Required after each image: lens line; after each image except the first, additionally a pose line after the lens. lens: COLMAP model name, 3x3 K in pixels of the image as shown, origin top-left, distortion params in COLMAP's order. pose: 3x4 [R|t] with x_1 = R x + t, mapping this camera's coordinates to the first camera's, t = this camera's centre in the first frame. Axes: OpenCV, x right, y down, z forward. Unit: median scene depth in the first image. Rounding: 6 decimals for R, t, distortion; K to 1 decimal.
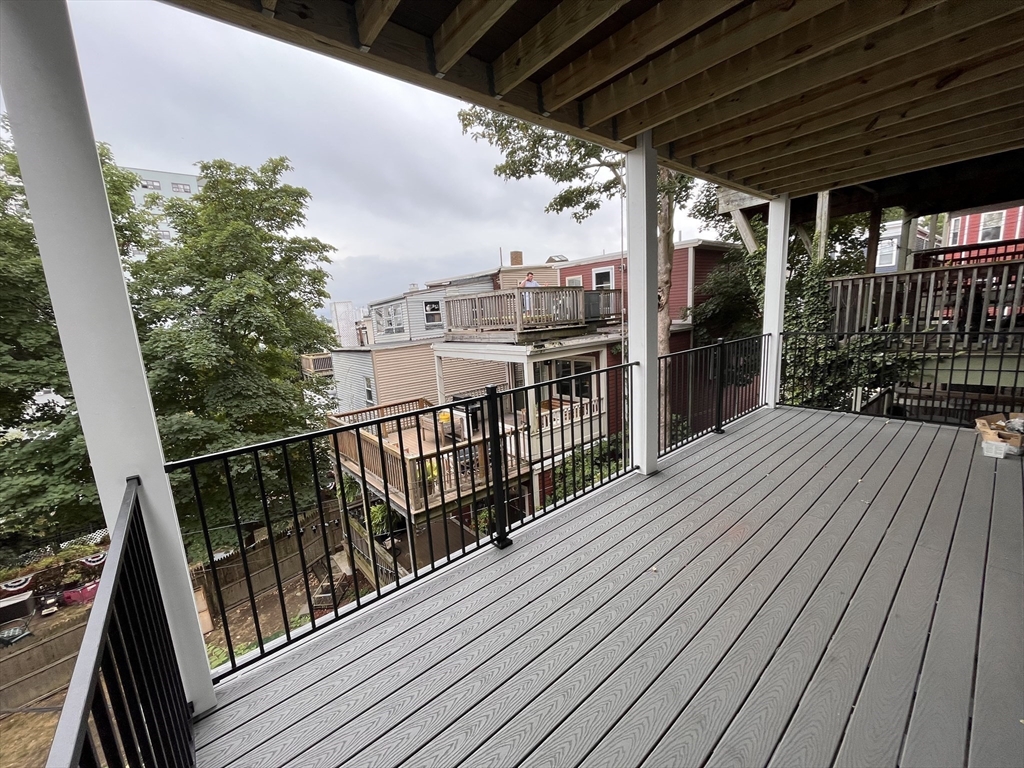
lens RADIAL K [[410.7, 0, 513.0], [0, 410.7, 385.4], [0, 0, 1]] dist [-0.002380, -0.000080]
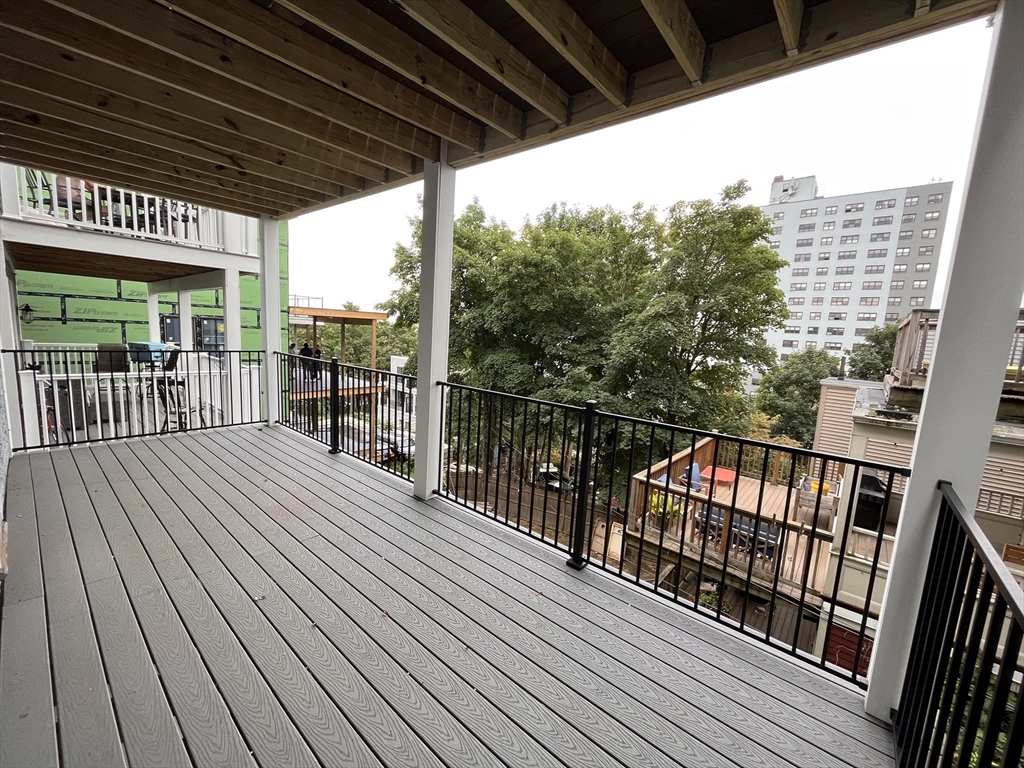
lens RADIAL K [[410.7, 0, 513.2], [0, 410.7, 384.0], [0, 0, 1]] dist [-0.002380, -0.000080]
pose [[0.178258, 0.199495, -0.963549, 1.126488], [-0.243348, 0.957752, 0.153275, -0.214327], [0.953418, 0.207155, 0.219274, 0.857466]]
